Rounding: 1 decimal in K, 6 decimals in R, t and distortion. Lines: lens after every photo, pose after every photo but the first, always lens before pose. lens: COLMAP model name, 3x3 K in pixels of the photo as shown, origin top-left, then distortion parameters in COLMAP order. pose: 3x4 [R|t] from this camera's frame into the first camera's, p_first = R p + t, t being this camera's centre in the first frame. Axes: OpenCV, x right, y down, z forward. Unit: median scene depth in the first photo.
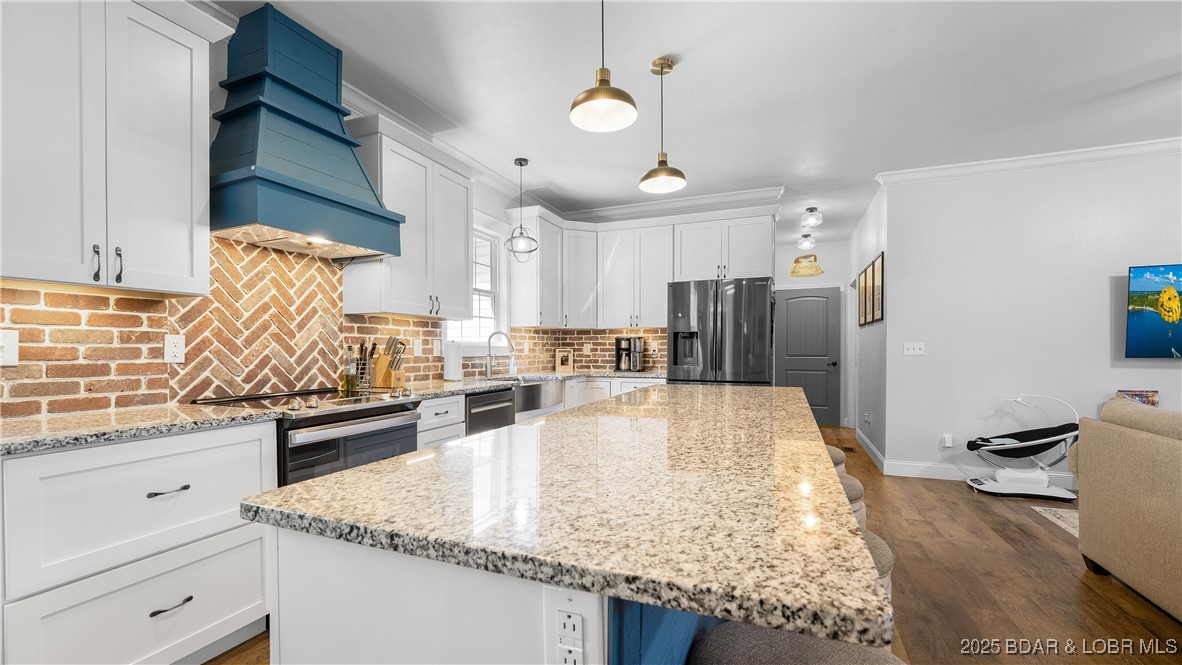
lens RADIAL K [[485.2, 0, 588.2], [0, 485.2, 354.9], [0, 0, 1]] dist [0.000901, 0.000094]
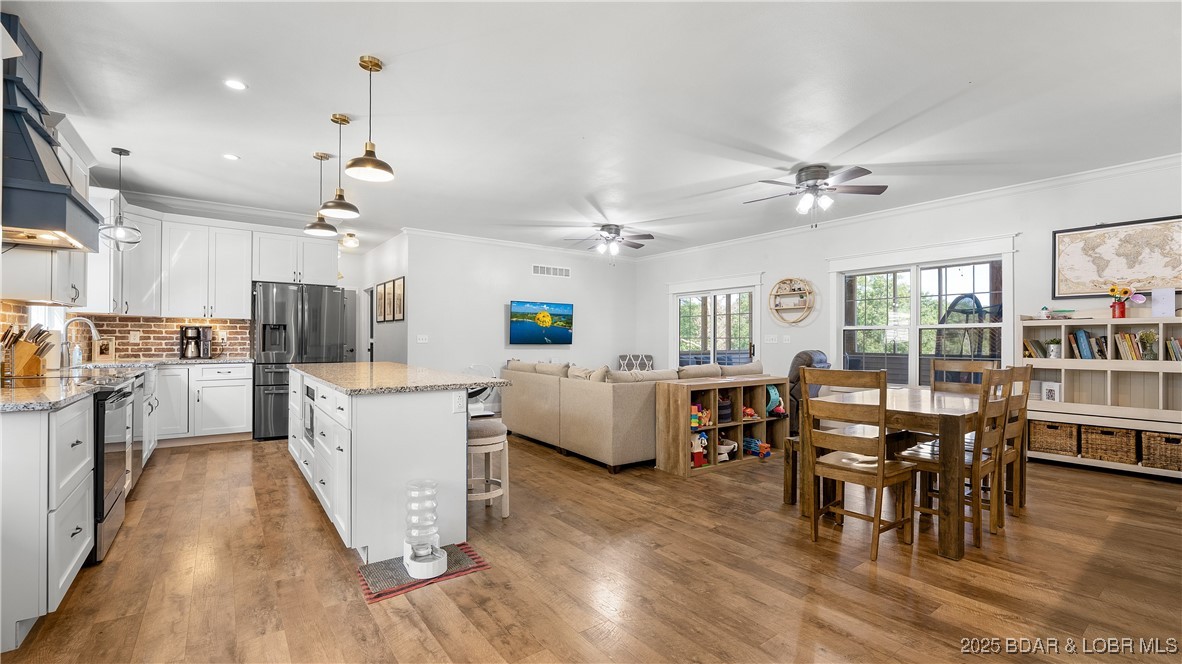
lens RADIAL K [[496.9, 0, 595.0], [0, 496.9, 336.8], [0, 0, 1]] dist [-0.000476, -0.000040]
pose [[0.498257, 0.011025, 0.866959, -0.415247], [0.002699, 0.999895, -0.014267, 0.004127], [-0.867025, 0.009449, 0.498175, -0.283214]]
